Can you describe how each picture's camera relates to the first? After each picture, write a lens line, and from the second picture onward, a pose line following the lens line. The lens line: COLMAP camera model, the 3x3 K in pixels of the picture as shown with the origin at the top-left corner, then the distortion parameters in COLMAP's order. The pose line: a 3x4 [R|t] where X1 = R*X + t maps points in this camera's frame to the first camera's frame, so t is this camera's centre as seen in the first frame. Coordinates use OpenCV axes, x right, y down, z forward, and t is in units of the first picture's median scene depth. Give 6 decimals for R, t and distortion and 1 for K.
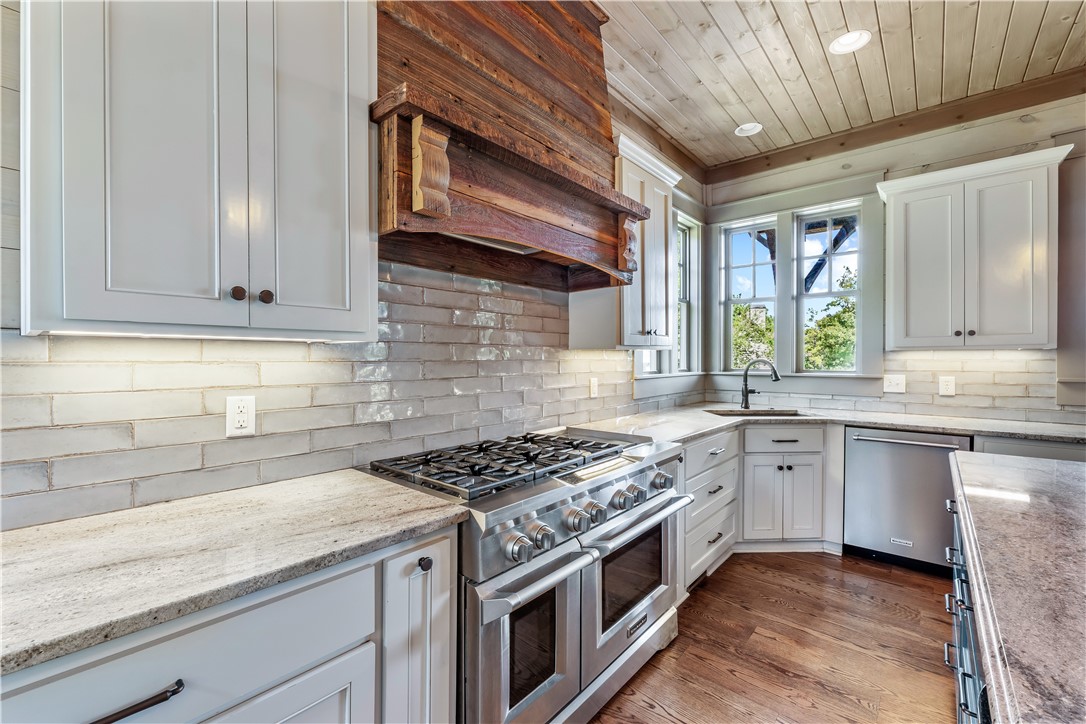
lens RADIAL K [[463.6, 0, 547.0], [0, 463.6, 364.6], [0, 0, 1]] dist [-0.010805, 0.002110]
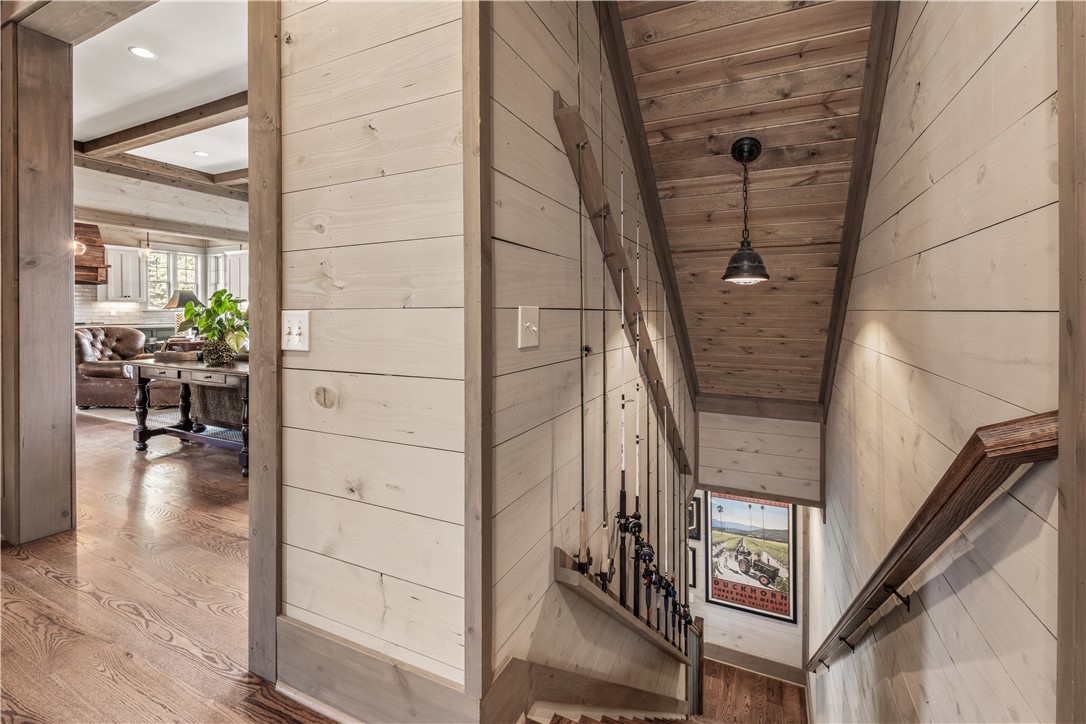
lens RADIAL K [[463.6, 0, 541.5], [0, 463.6, 316.1], [0, 0, 1]] dist [-0.010805, 0.002110]
pose [[0.966198, -0.001576, 0.257795, 2.066711], [0.001017, 0.999997, 0.002300, 0.066087], [-0.257797, -0.001960, 0.966197, -2.790084]]
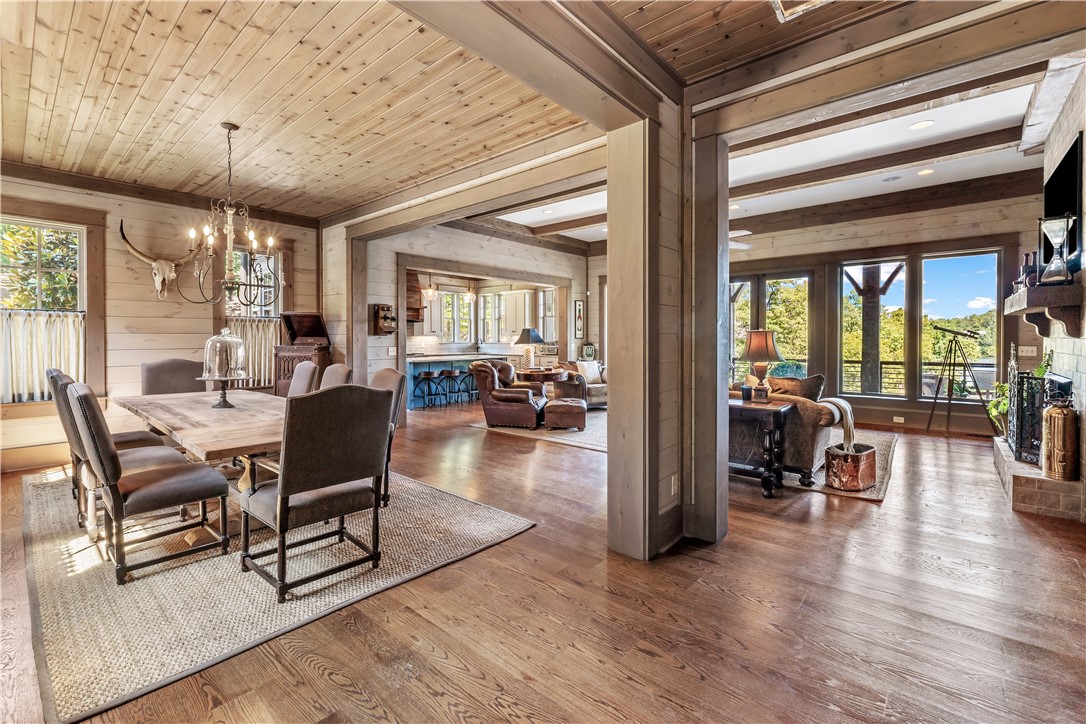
lens RADIAL K [[463.6, 0, 539.4], [0, 463.6, 346.2], [0, 0, 1]] dist [-0.010805, 0.002110]
pose [[0.999970, -0.000395, -0.007762, 1.069039], [0.000473, 0.999949, 0.010068, 0.018977], [0.007758, -0.010071, 0.999919, -2.833678]]
